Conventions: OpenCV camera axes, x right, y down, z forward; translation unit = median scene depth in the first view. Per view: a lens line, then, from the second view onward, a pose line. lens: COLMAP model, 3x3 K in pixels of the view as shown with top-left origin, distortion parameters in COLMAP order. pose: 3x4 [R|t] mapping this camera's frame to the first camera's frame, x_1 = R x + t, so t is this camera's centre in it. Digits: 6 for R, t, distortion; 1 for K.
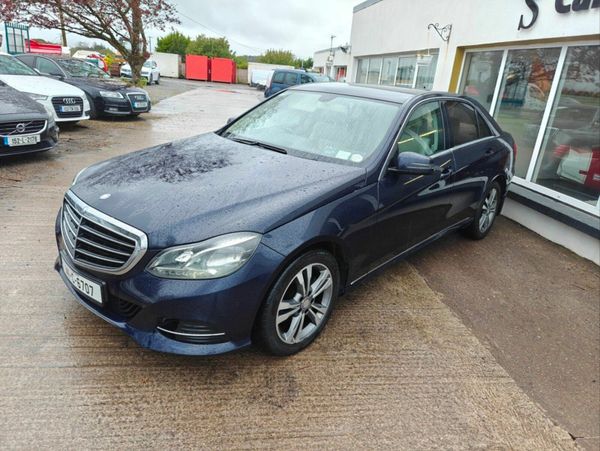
lens RADIAL K [[415.4, 0, 301.0], [0, 415.4, 224.0], [0, 0, 1]] dist [0.044031, -0.047009]
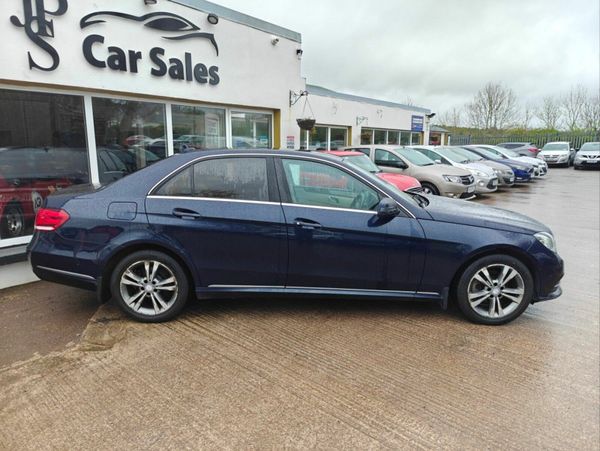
lens RADIAL K [[415.4, 0, 303.6], [0, 415.4, 224.6], [0, 0, 1]] dist [0.044031, -0.047009]
pose [[-0.677990, -0.224325, 0.700005, -0.752578], [0.187650, 0.867924, 0.459885, -0.724990], [-0.710716, 0.443154, -0.546350, 1.836990]]
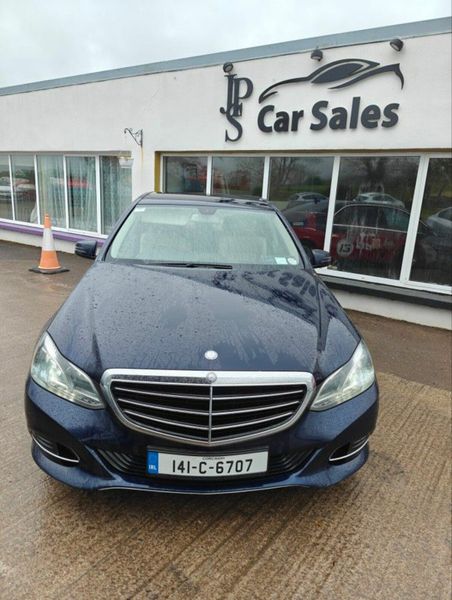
lens RADIAL K [[414.1, 0, 231.1], [0, 414.1, 301.9], [0, 0, 1]] dist [0.034519, -0.030158]
pose [[0.689678, -0.232027, 0.685935, -0.645068], [0.249255, 0.965454, 0.075963, -0.145173], [-0.679864, 0.118583, 0.723687, 0.238988]]
